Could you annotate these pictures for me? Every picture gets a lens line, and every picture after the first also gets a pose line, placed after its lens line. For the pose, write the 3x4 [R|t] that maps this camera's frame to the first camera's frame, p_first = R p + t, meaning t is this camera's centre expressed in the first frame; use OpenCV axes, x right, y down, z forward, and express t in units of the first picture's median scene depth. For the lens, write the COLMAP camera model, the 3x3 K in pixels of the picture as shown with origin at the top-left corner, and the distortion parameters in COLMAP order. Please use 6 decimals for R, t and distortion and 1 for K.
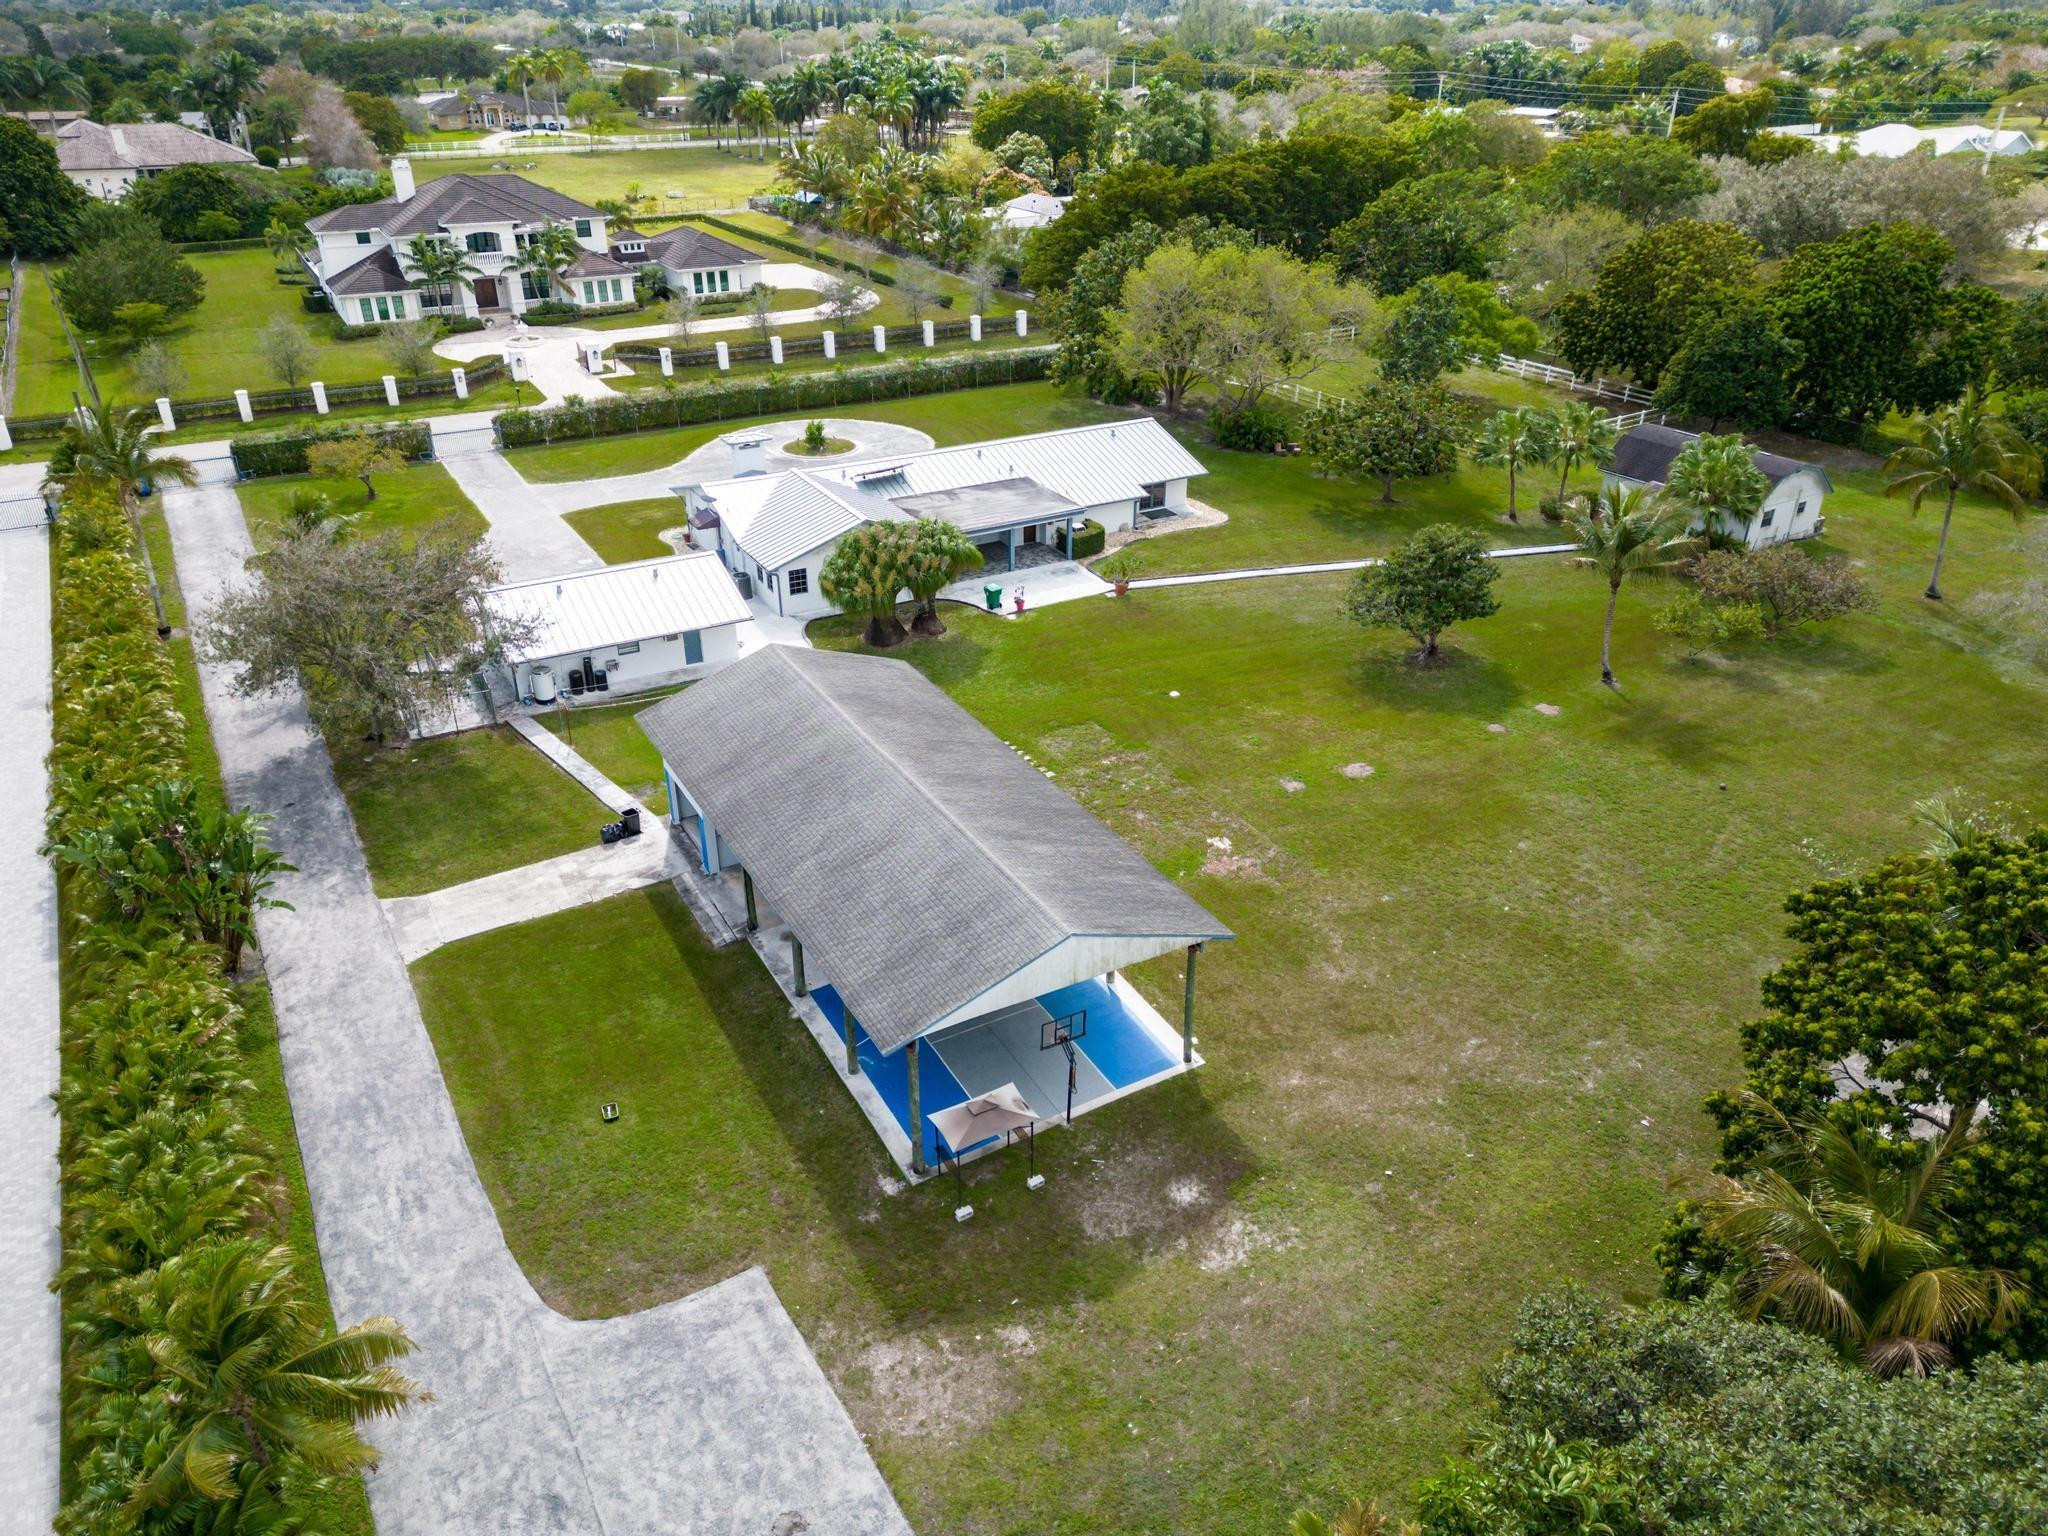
lens RADIAL K [[1424.3, 0, 1022.0], [0, 1424.3, 770.8], [0, 0, 1]] dist [0.081979, -0.080906]
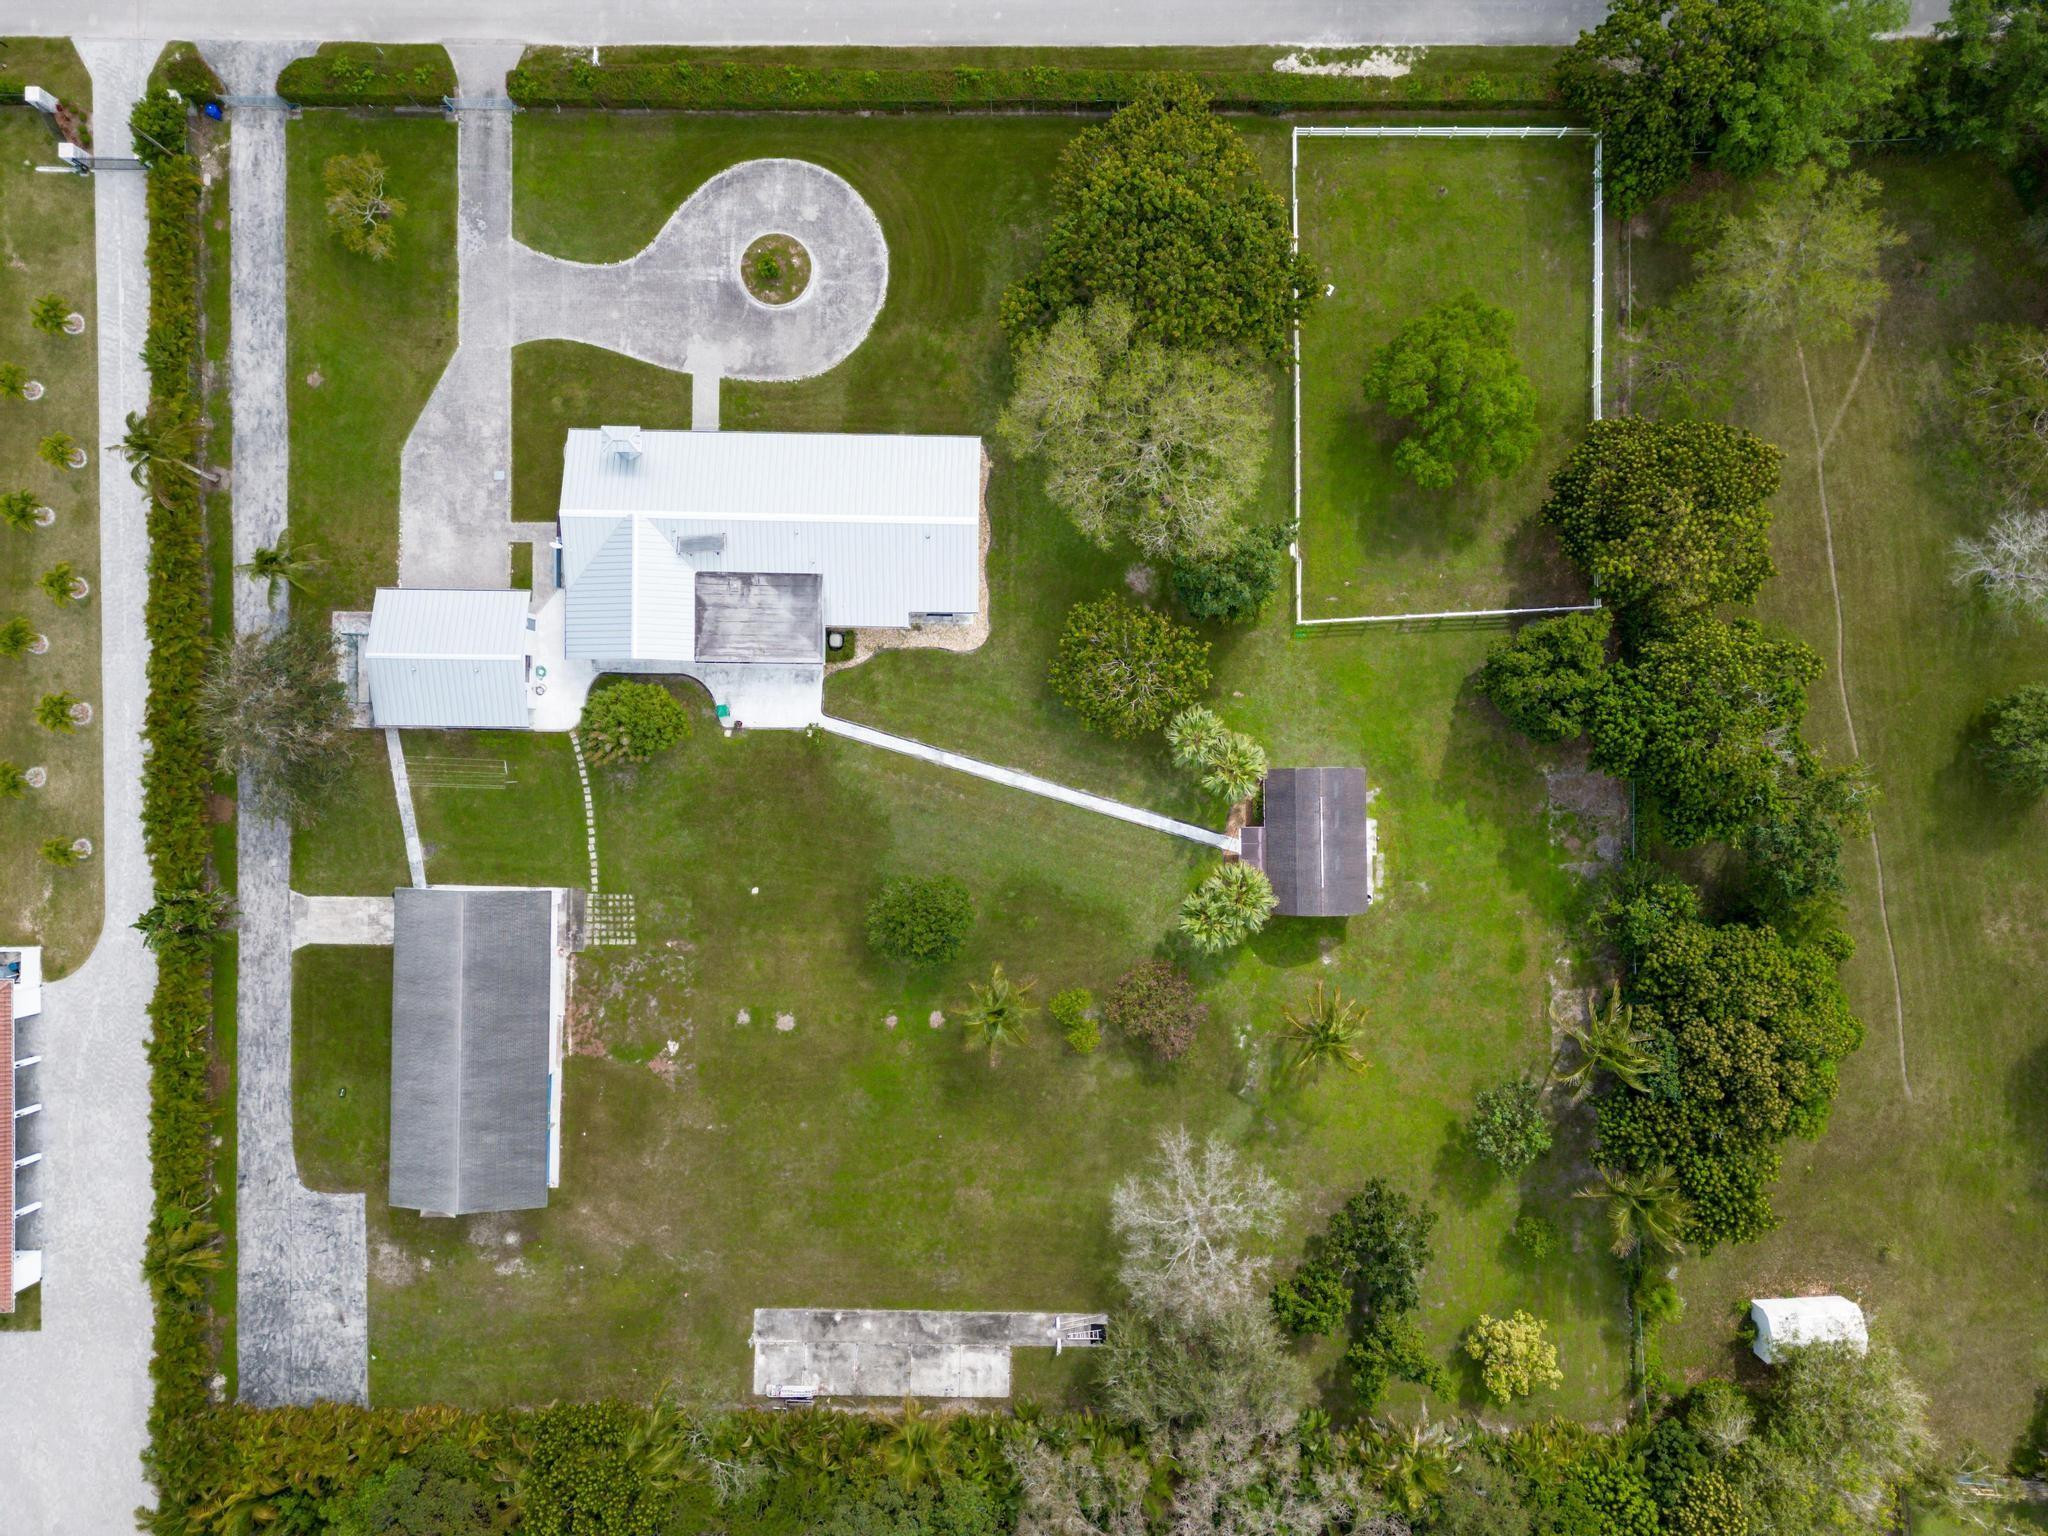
lens RADIAL K [[1424.3, 0, 1022.0], [0, 1424.3, 770.8], [0, 0, 1]] dist [0.081979, -0.080906]
pose [[0.866064, 0.499755, -0.013330, 0.259537], [-0.223801, 0.411407, 0.883548, -1.292093], [0.447042, -0.762226, 0.468151, 0.387456]]
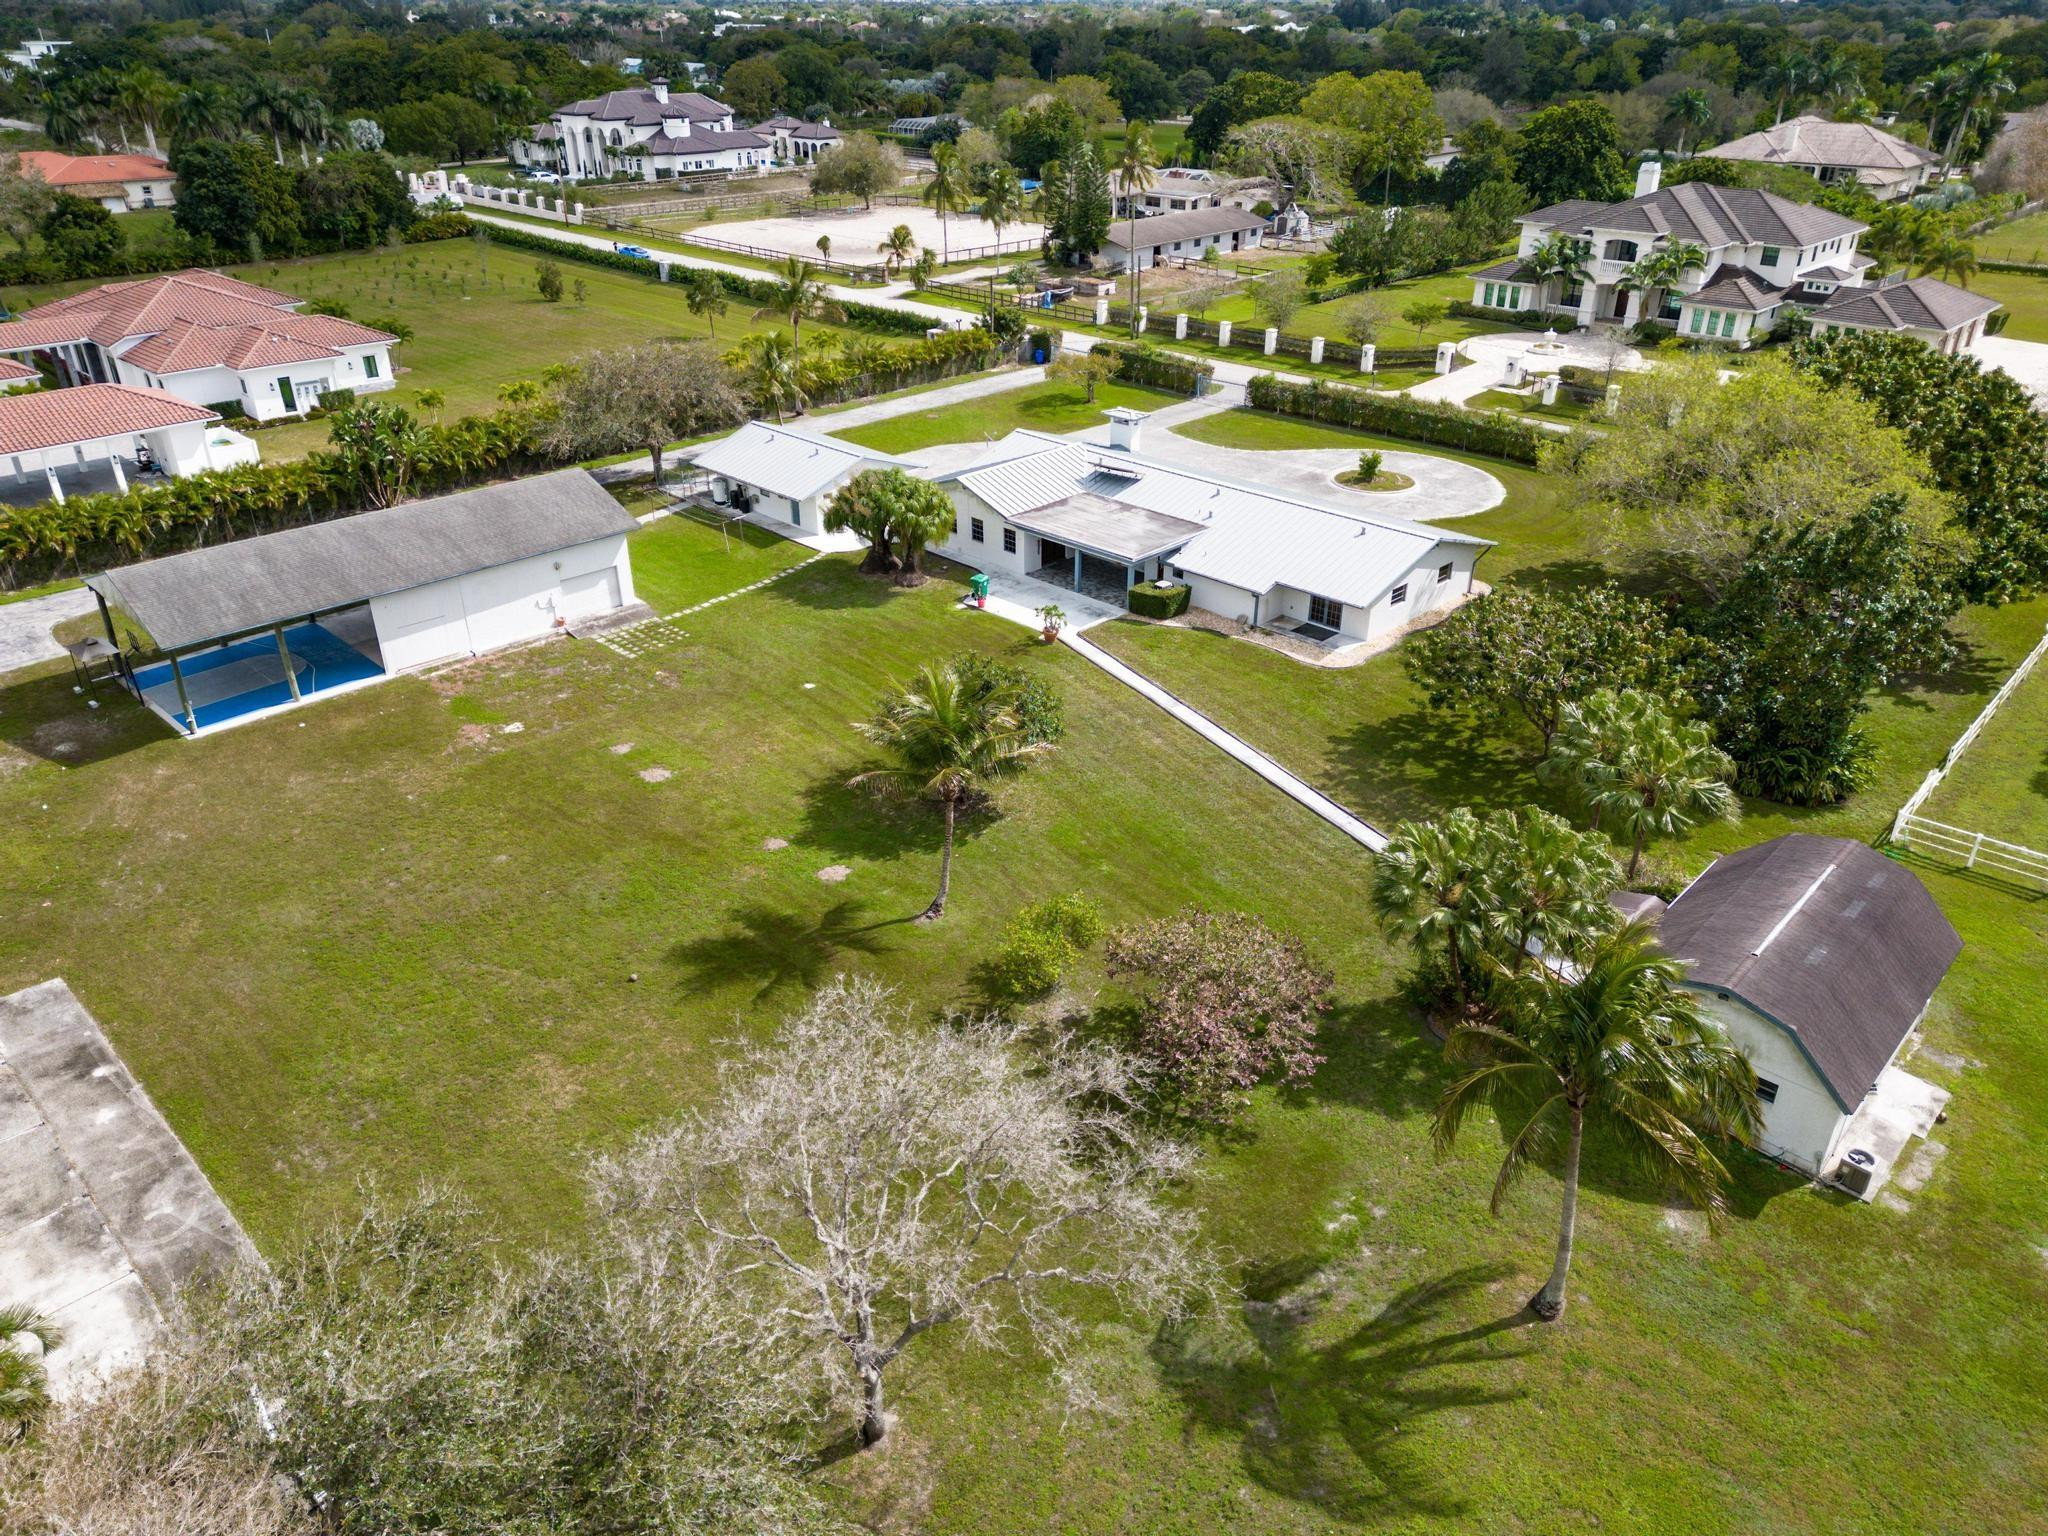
lens RADIAL K [[1424.3, 0, 1022.0], [0, 1424.3, 770.8], [0, 0, 1]] dist [0.081979, -0.080906]
pose [[0.275375, 0.454280, -0.847230, 0.834281], [-0.454421, 0.838139, 0.301705, -0.304896], [0.847154, 0.301917, 0.437237, 0.564998]]
